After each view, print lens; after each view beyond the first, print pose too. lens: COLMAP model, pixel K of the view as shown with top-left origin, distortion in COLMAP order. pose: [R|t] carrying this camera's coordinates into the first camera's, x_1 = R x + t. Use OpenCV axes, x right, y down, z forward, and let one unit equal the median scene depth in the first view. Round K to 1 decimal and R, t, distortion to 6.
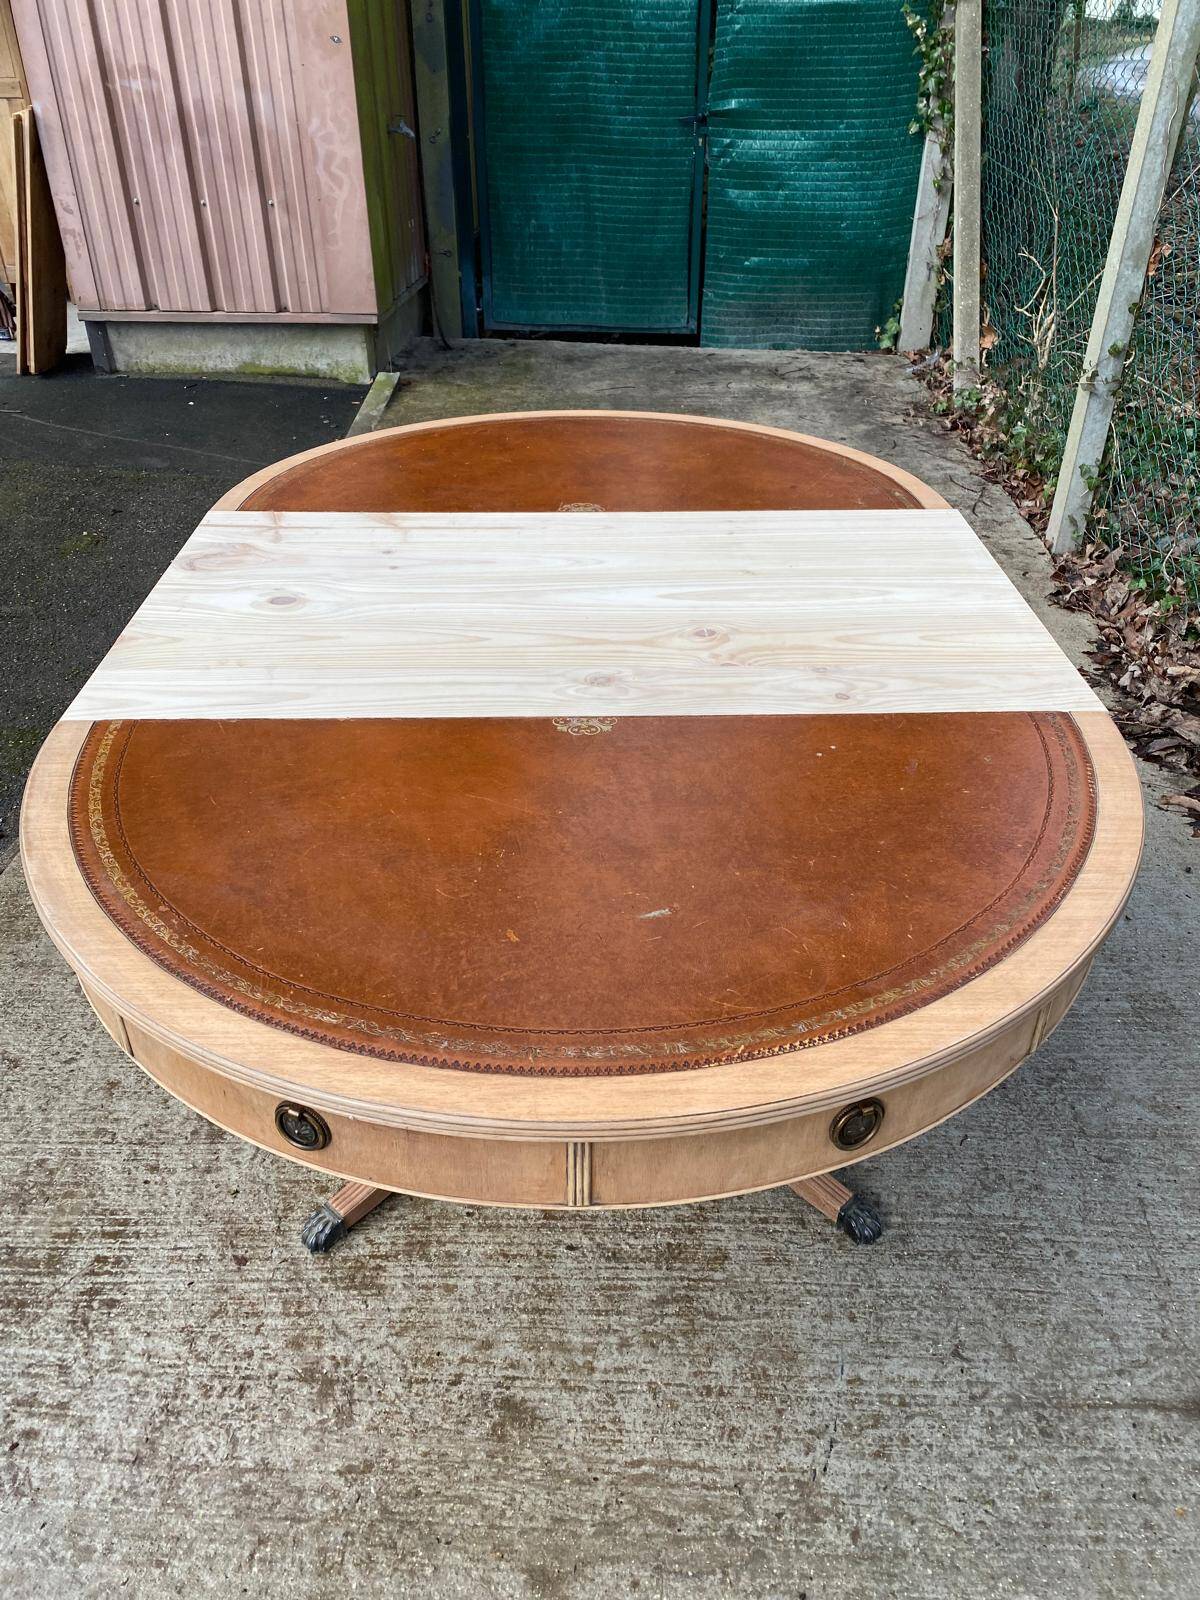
lens RADIAL K [[1224.6, 0, 601.2], [0, 1224.6, 774.5], [0, 0, 1]] dist [0.016977, -0.008114]
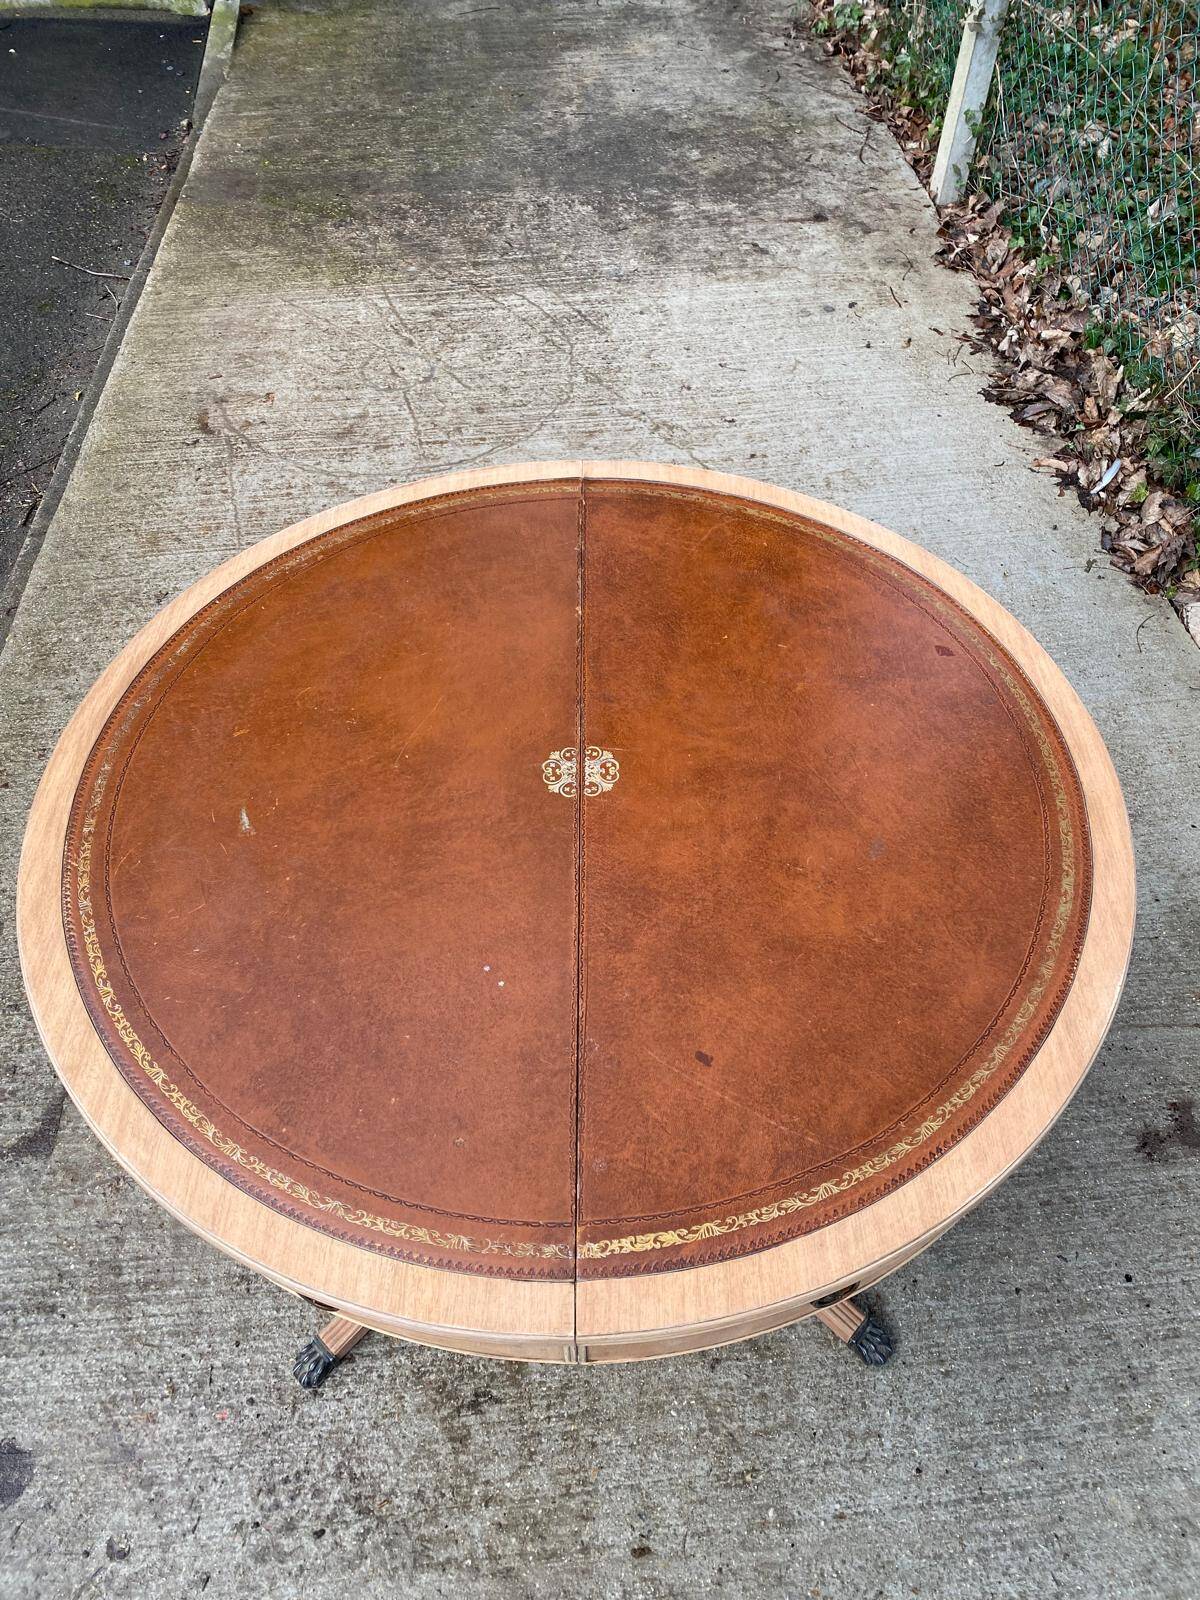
lens RADIAL K [[1224.6, 0, 605.9], [0, 1224.6, 776.8], [0, 0, 1]] dist [0.016977, -0.008114]
pose [[0.990713, -0.097992, 0.094259, -0.070111], [0.066283, 0.953364, 0.294455, -0.056582], [-0.118718, -0.285473, 0.951005, -0.117730]]
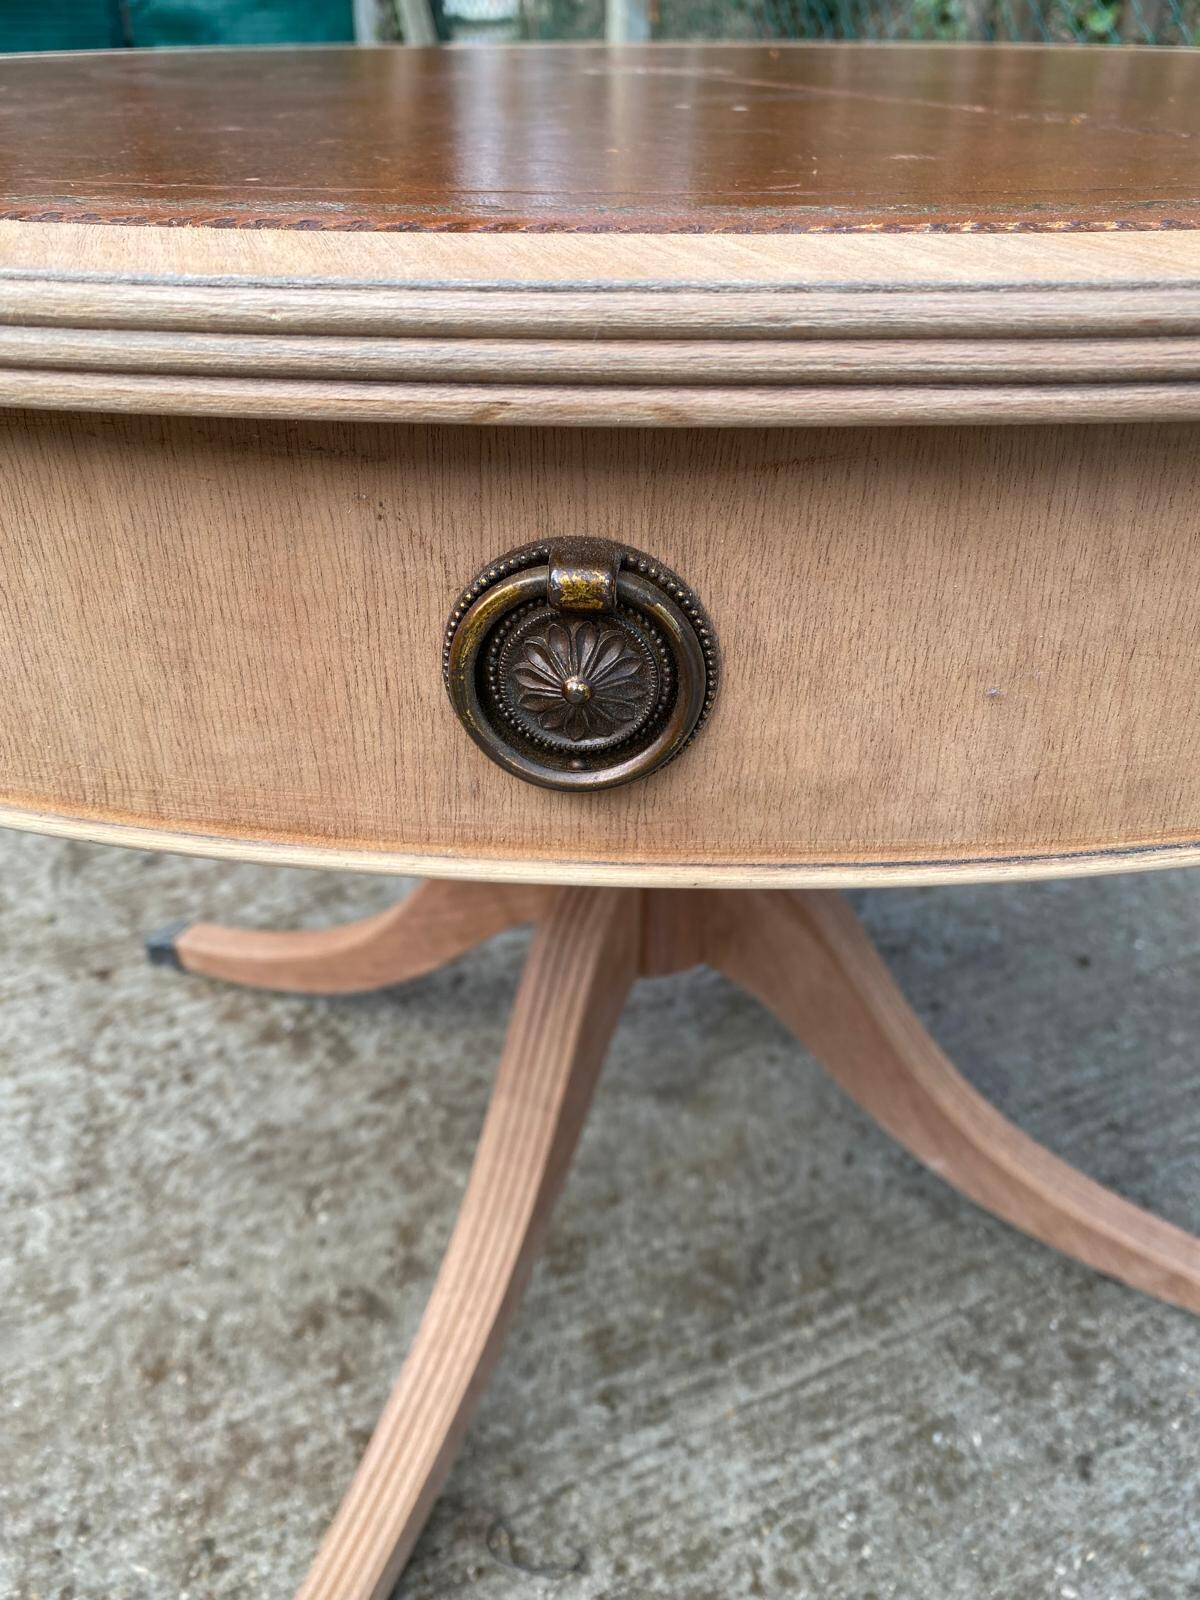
lens RADIAL K [[1224.6, 0, 603.2], [0, 1224.6, 798.4], [0, 0, 1]] dist [0.016977, -0.008114]
pose [[0.892291, -0.240862, 0.381840, -0.157149], [0.235189, 0.969954, 0.062246, 0.178383], [-0.385360, 0.034262, 0.922130, 0.114565]]
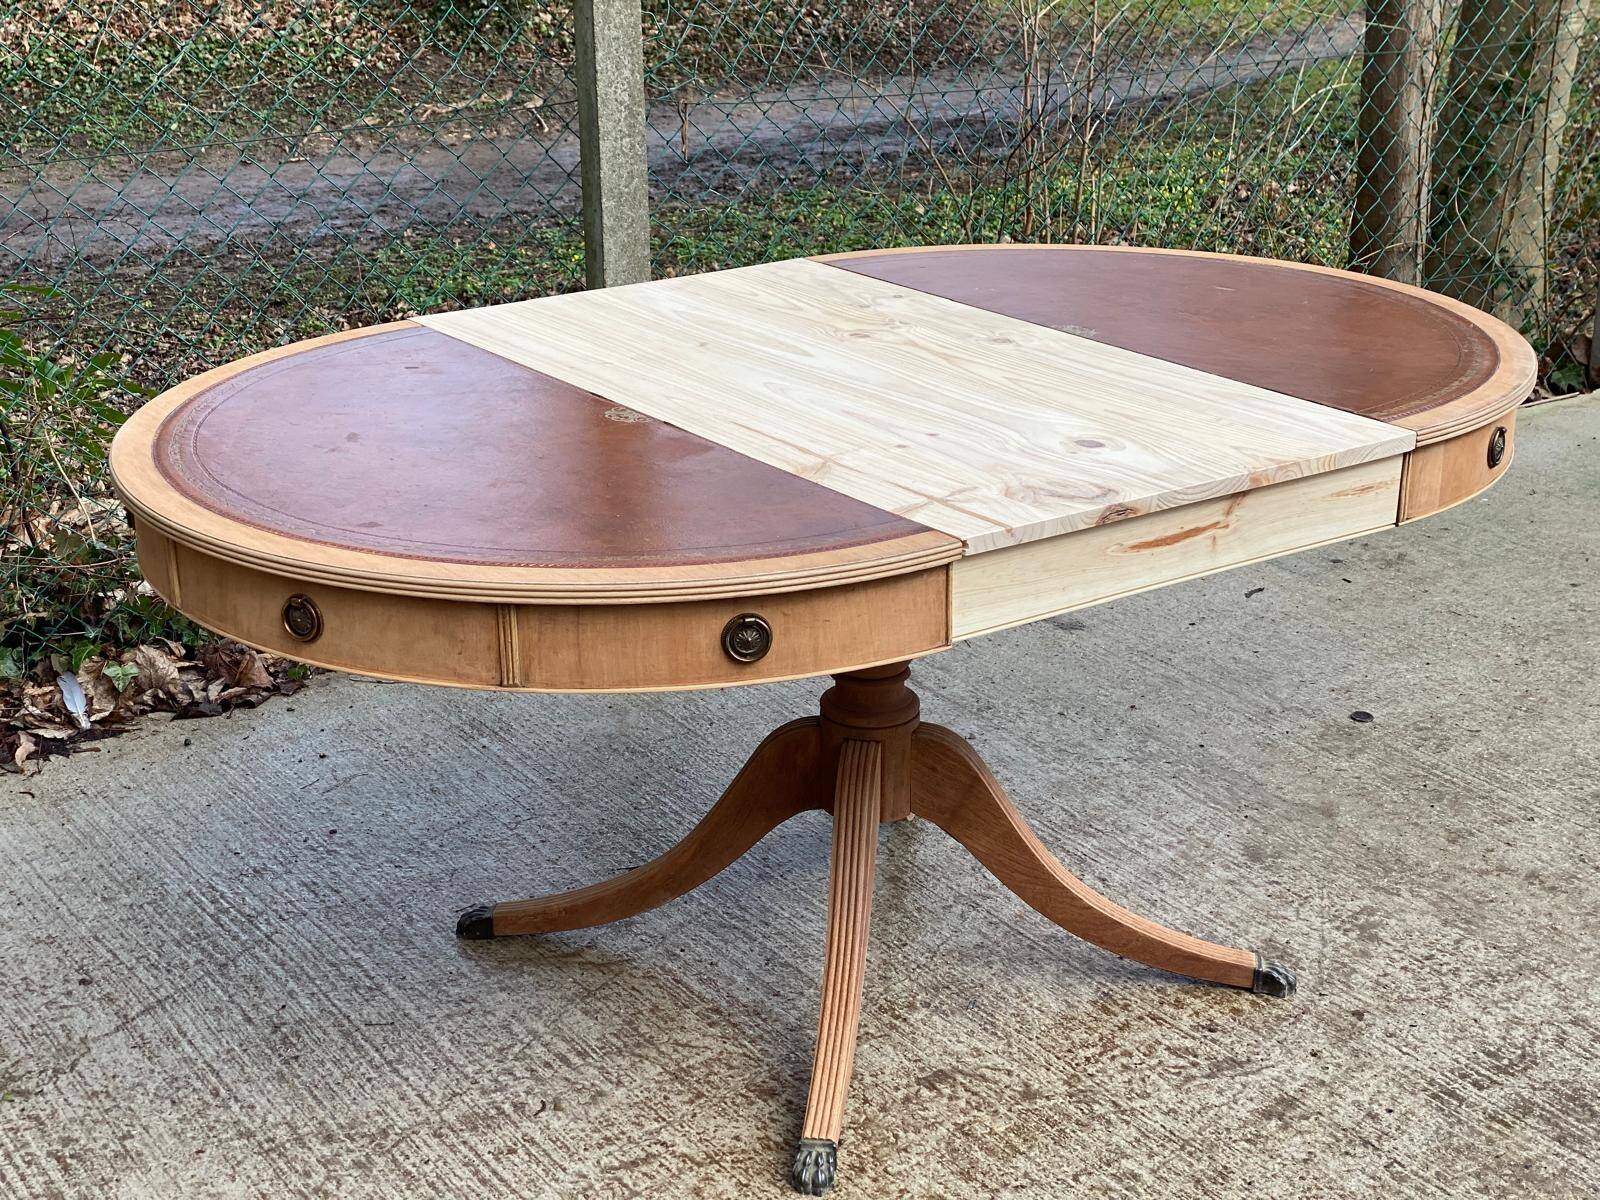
lens RADIAL K [[2416.6, 0, 812.8], [0, 2416.6, 556.8], [0, 0, 1]] dist [0.101435, 0.000000]
pose [[-0.577275, -0.264704, 0.772454, -0.766943], [0.435215, 0.700685, 0.565357, -0.585181], [-0.690899, 0.662550, -0.289284, 0.883287]]
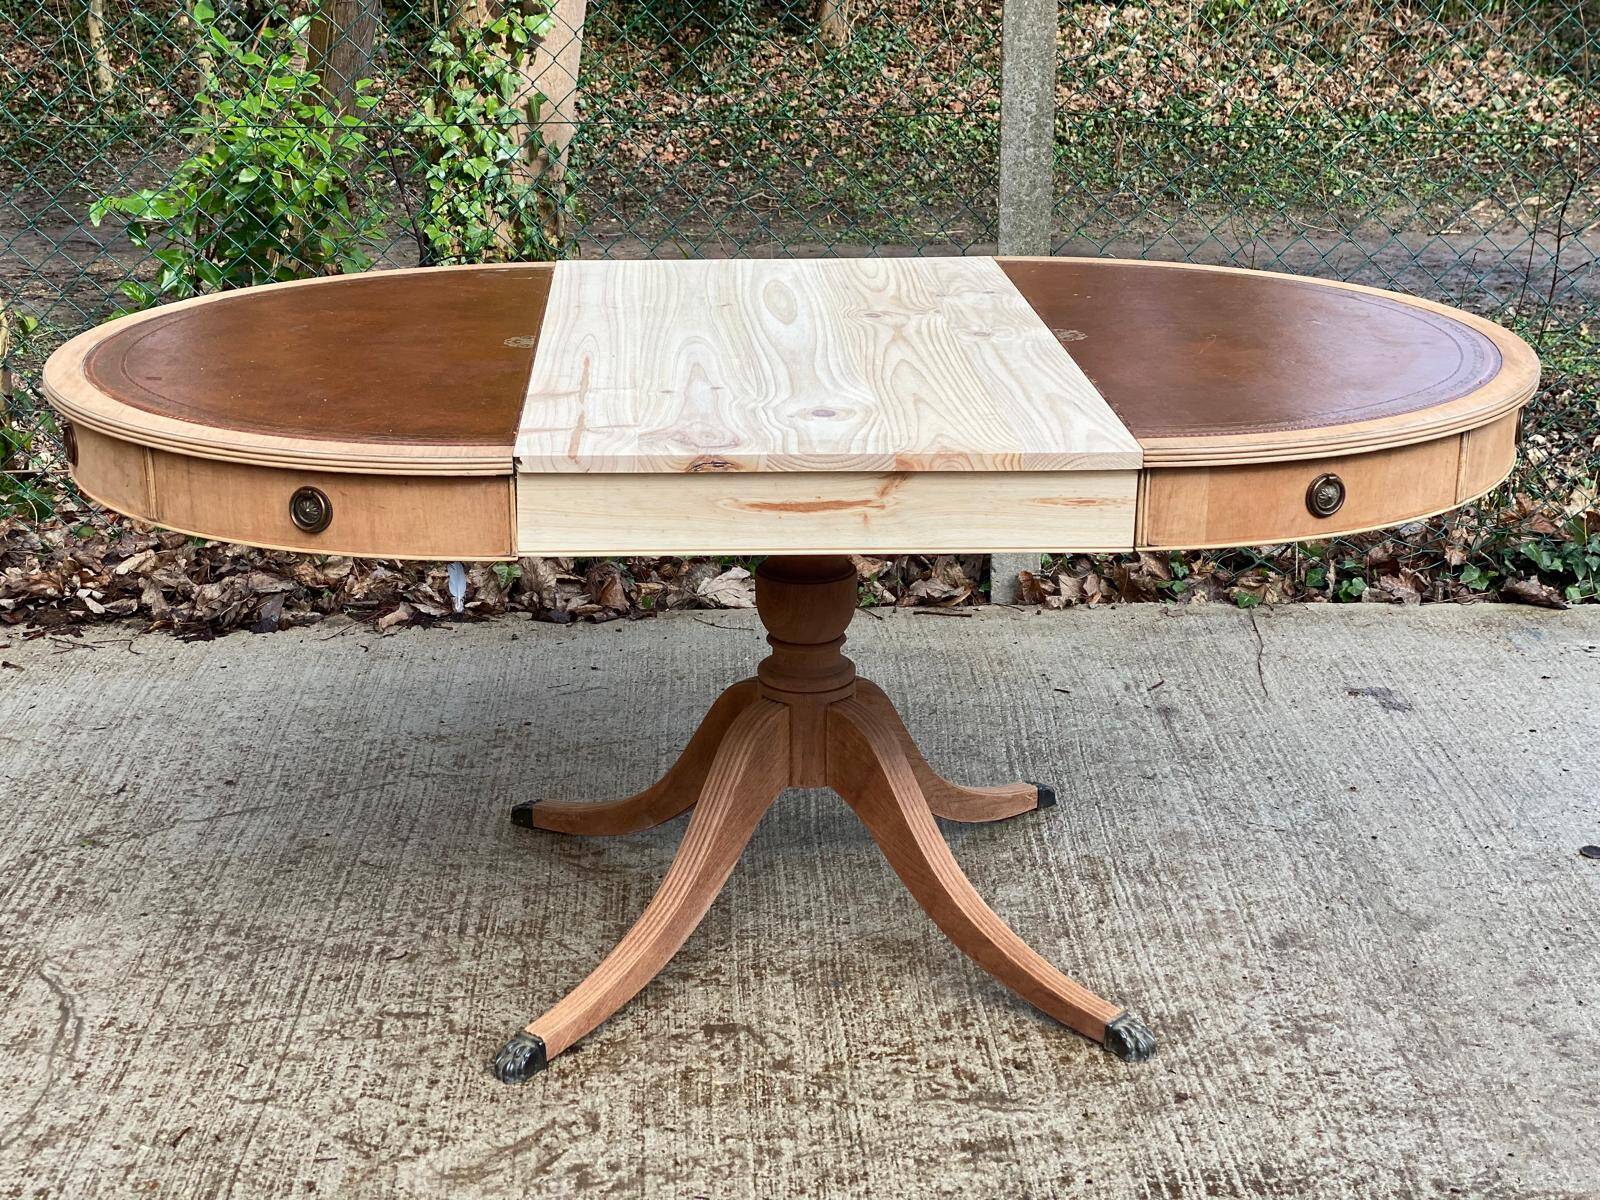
lens RADIAL K [[2416.6, 0, 788.4], [0, 2416.6, 567.9], [0, 0, 1]] dist [0.101435, 0.000000]
pose [[-0.040388, -0.295103, 0.954612, -0.991192], [0.530581, 0.803229, 0.270753, -0.275361], [-0.846672, 0.517434, 0.124135, 0.465573]]
